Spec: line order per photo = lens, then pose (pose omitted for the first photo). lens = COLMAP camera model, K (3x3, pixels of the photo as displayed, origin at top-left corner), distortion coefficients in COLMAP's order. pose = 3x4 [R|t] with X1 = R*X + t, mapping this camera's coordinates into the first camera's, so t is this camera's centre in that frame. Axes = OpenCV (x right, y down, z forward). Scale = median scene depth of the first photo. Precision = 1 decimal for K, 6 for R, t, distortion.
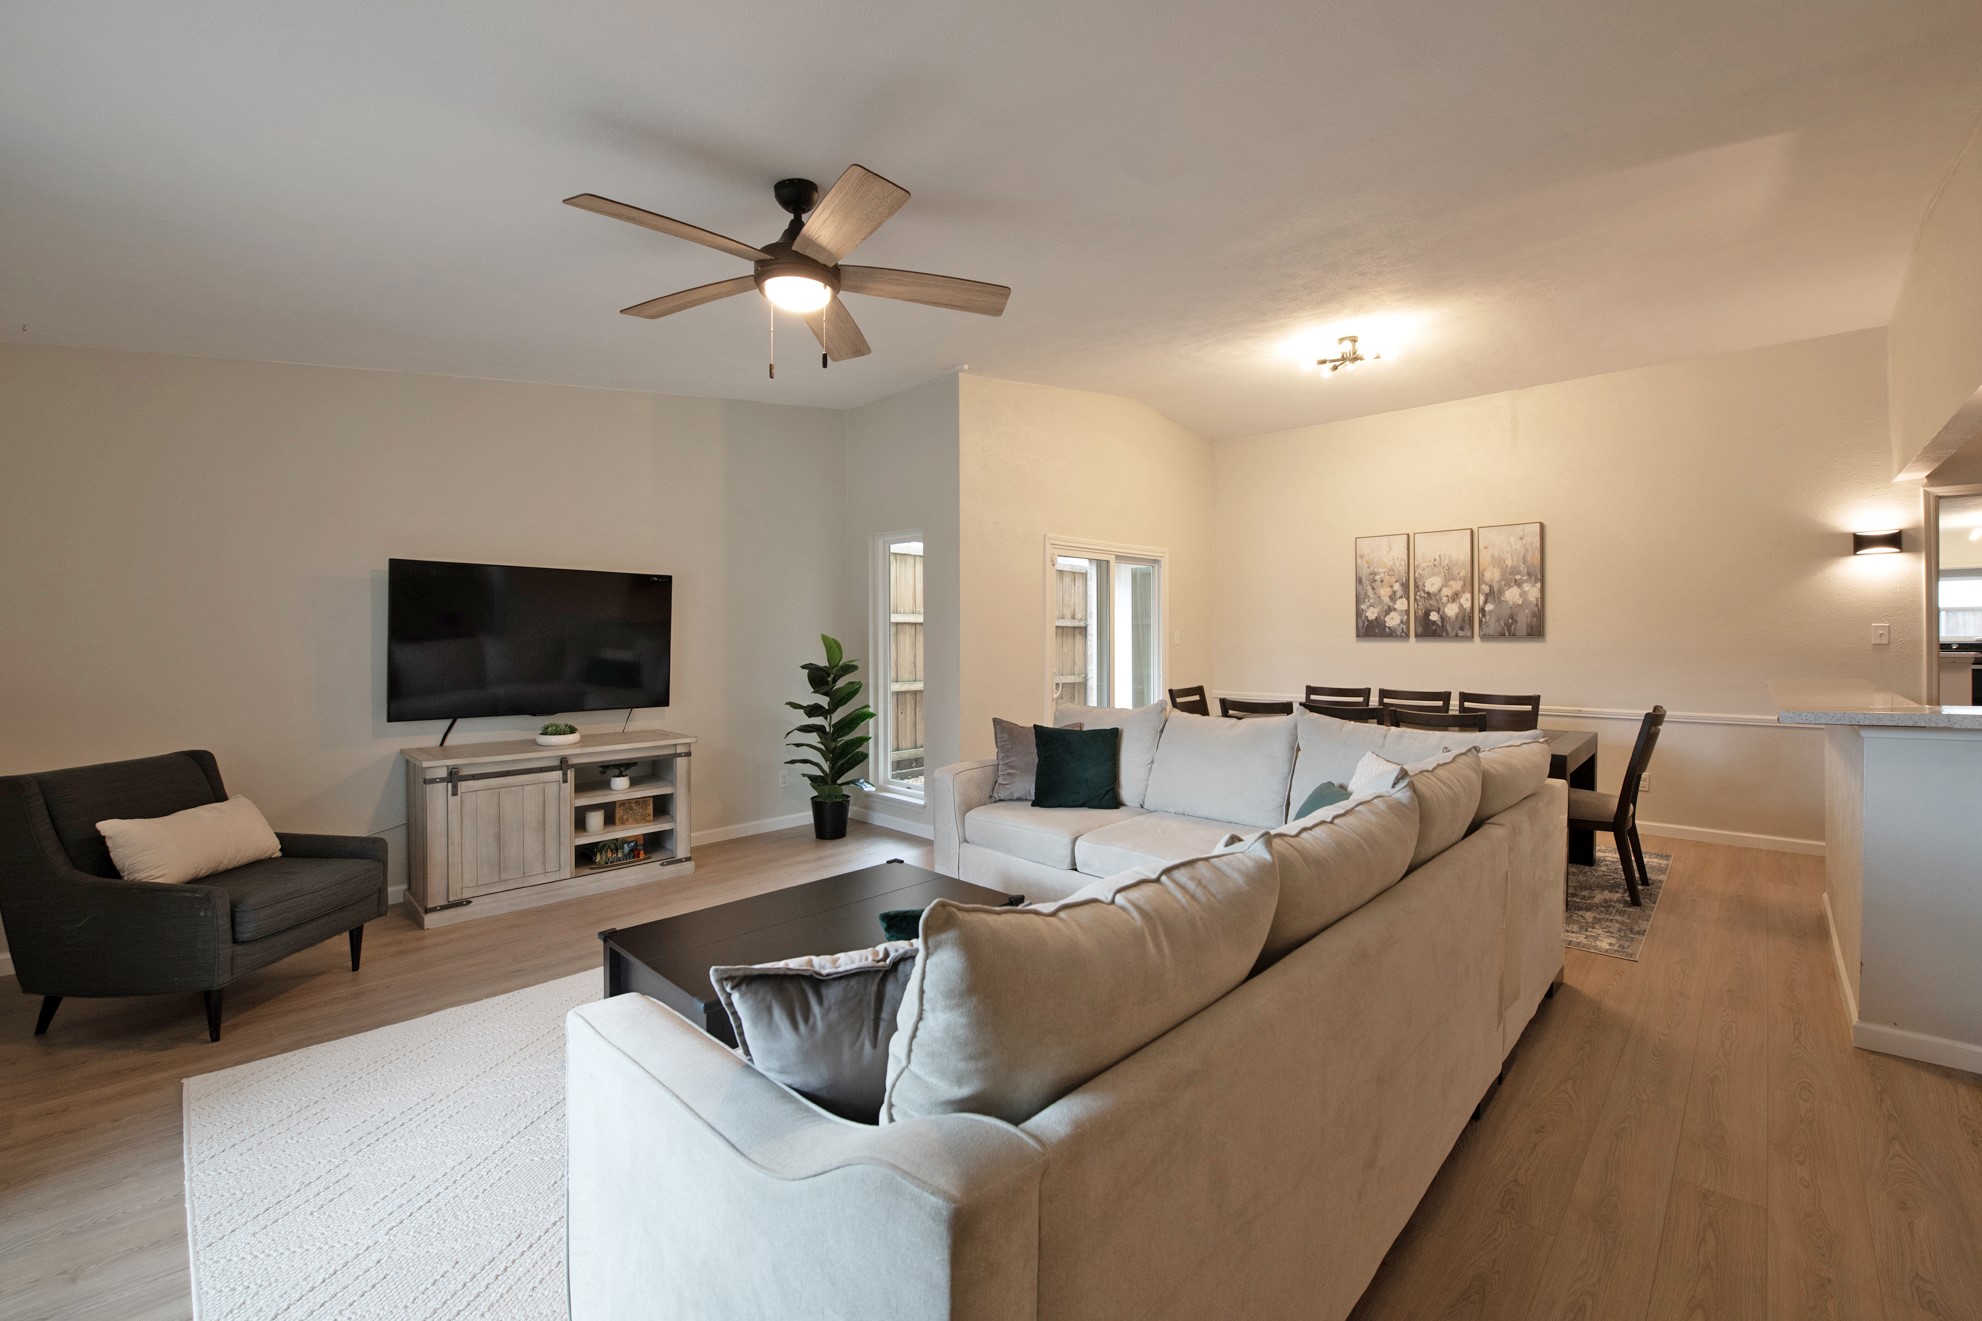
lens RADIAL K [[812.5, 0, 1024.9], [0, 812.5, 638.1], [0, 0, 1]] dist [0.000044, -0.010851]
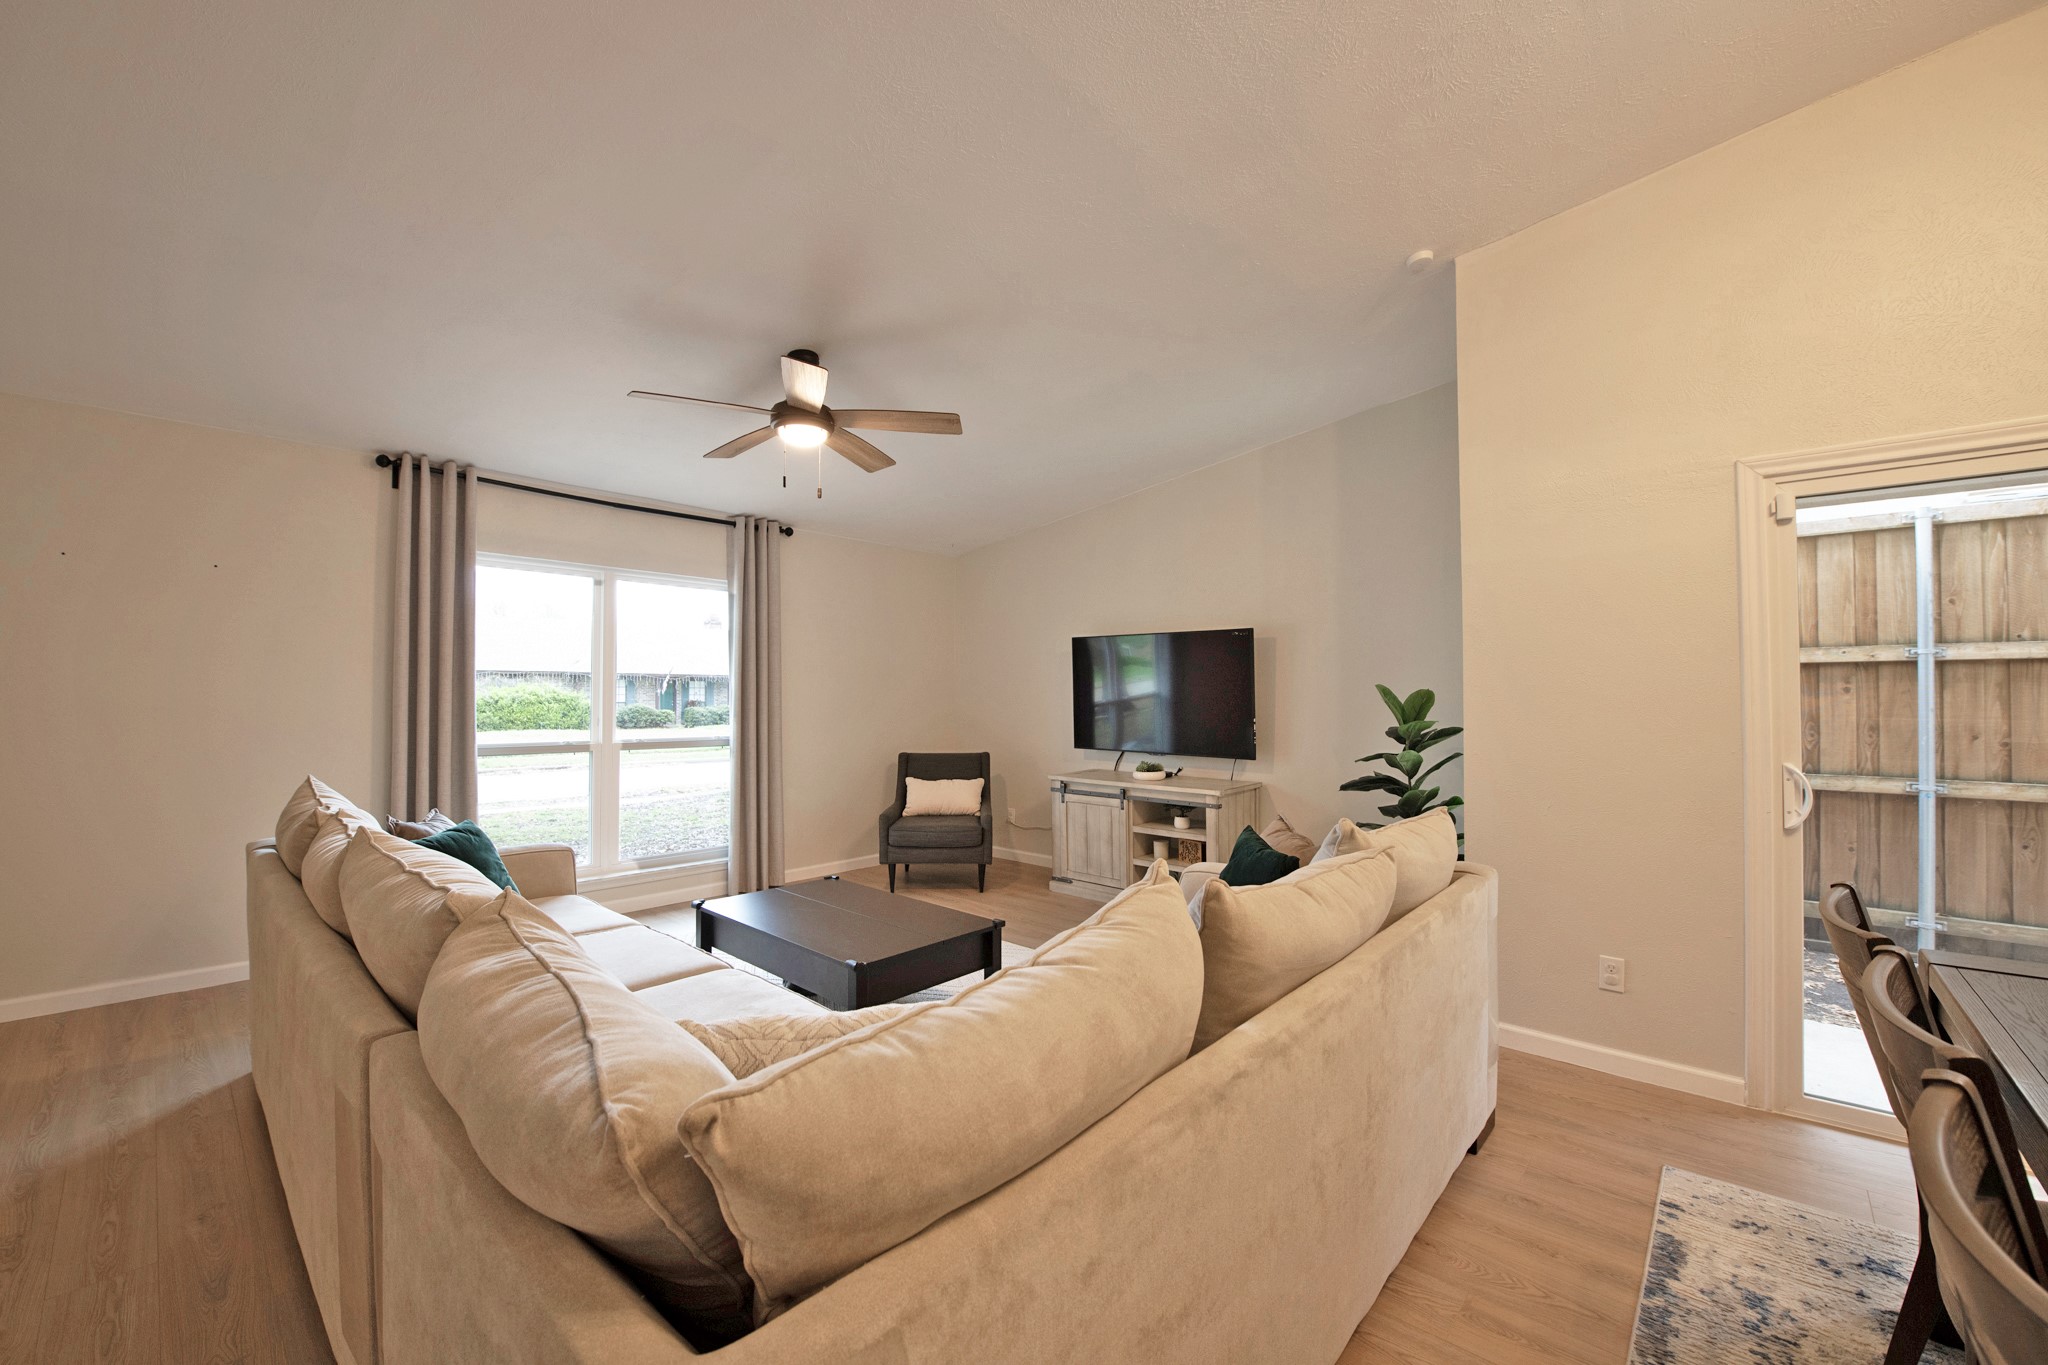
lens RADIAL K [[810.8, 0, 1016.9], [0, 810.8, 682.9], [0, 0, 1]] dist [-0.021303, -0.000528]
pose [[0.005099, -0.013333, -0.999898, 0.446932], [-0.001678, 0.999910, -0.013341, 0.002835], [0.999986, 0.001746, 0.005077, 0.572397]]
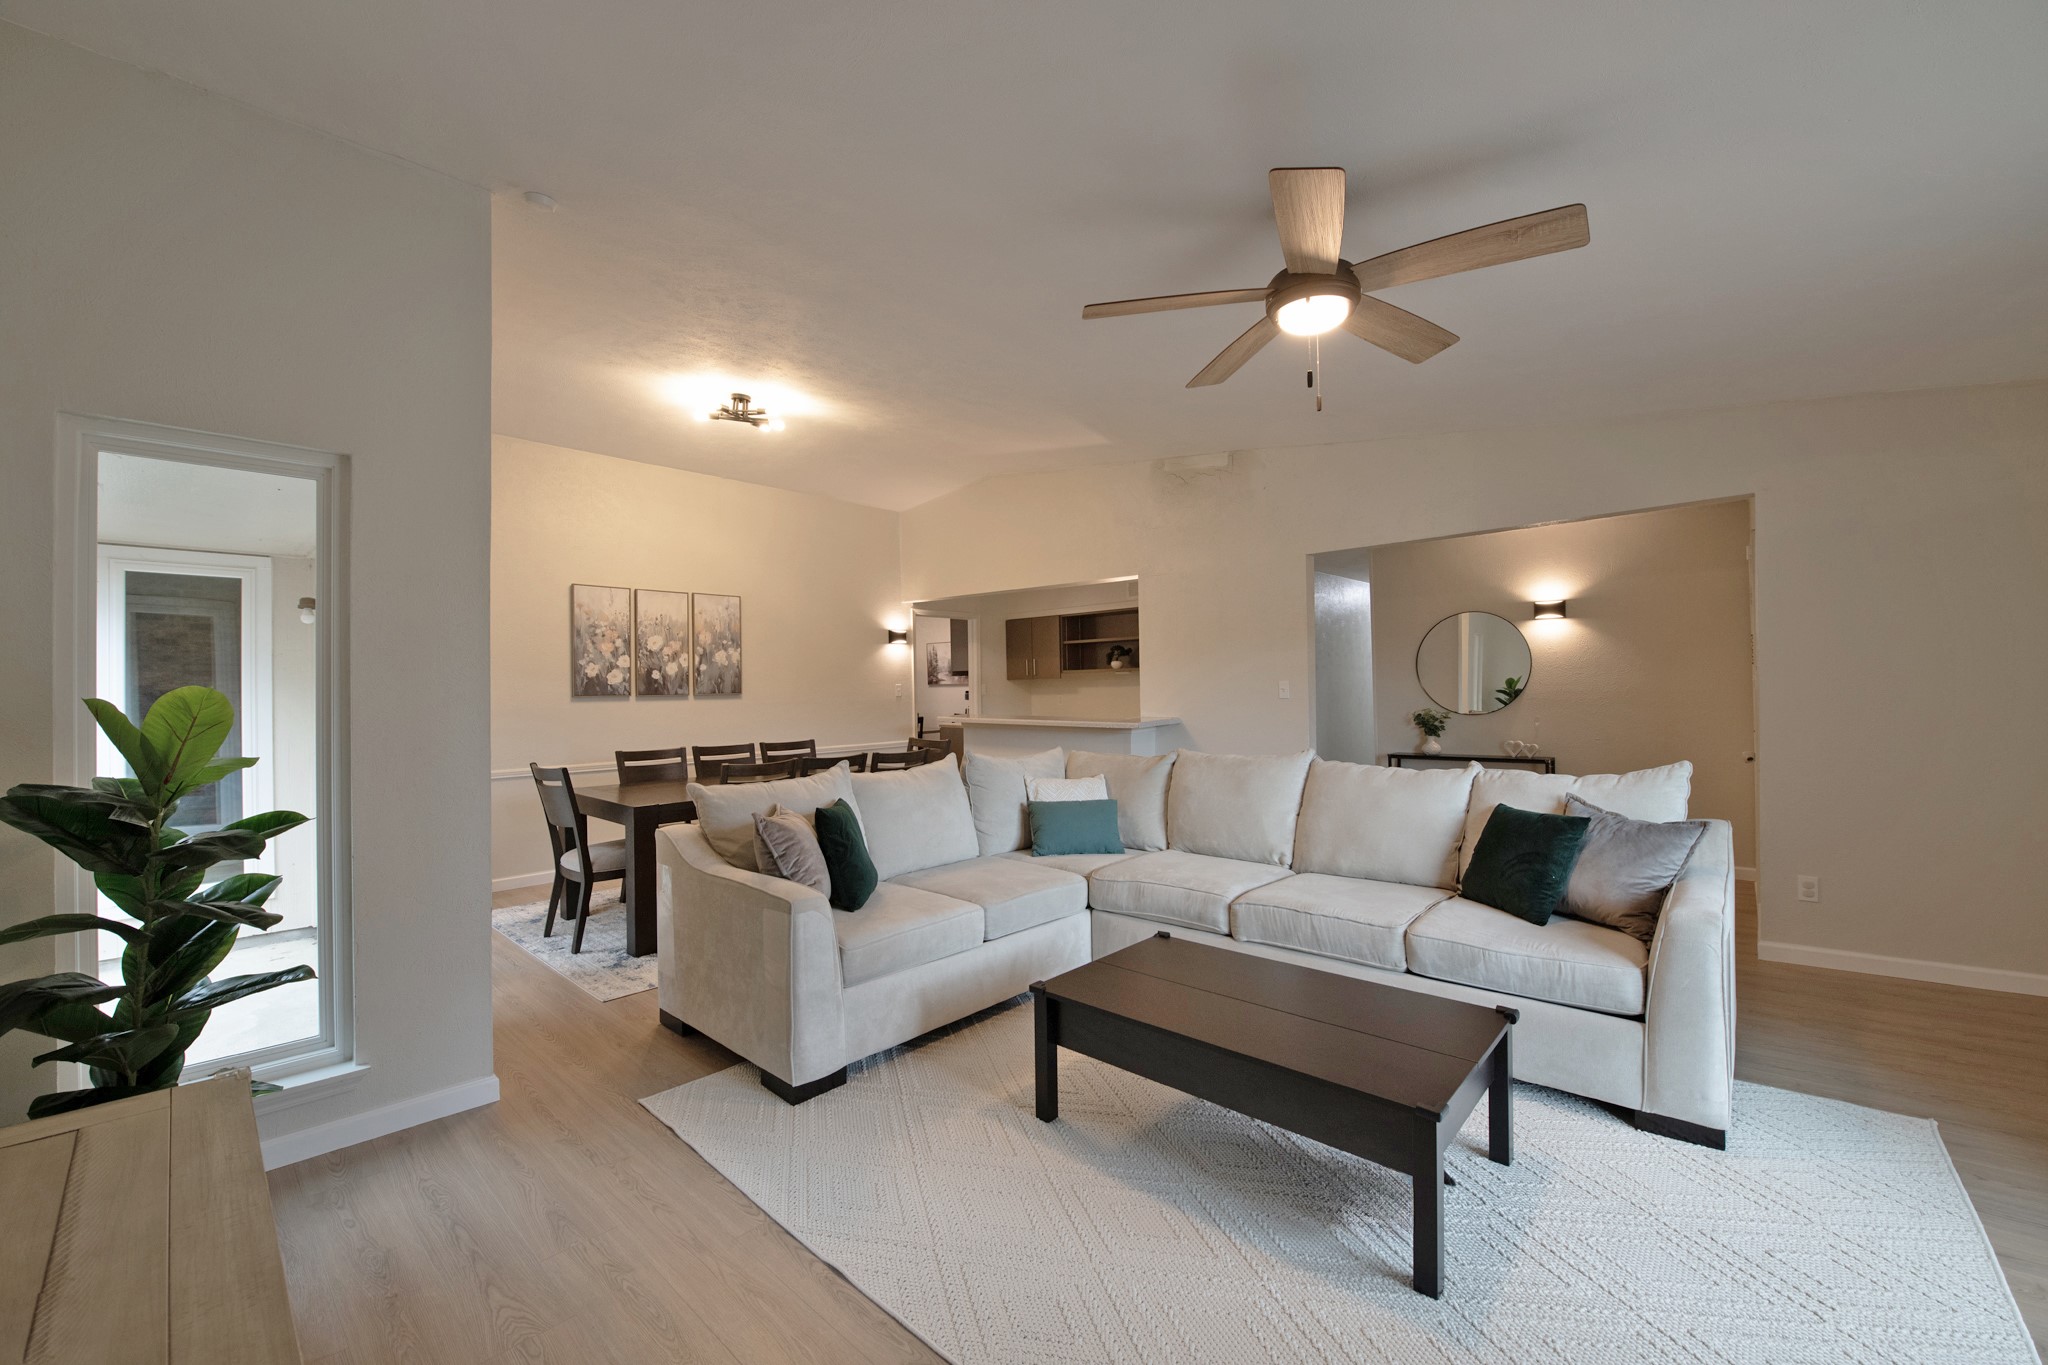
lens RADIAL K [[810.8, 0, 1016.9], [0, 810.8, 682.9], [0, 0, 1]] dist [-0.021303, -0.000528]
pose [[0.003754, 0.011760, 0.999924, -0.511715], [0.016699, 0.999791, -0.011821, 0.002675], [-0.999854, 0.016742, 0.003557, 0.570200]]
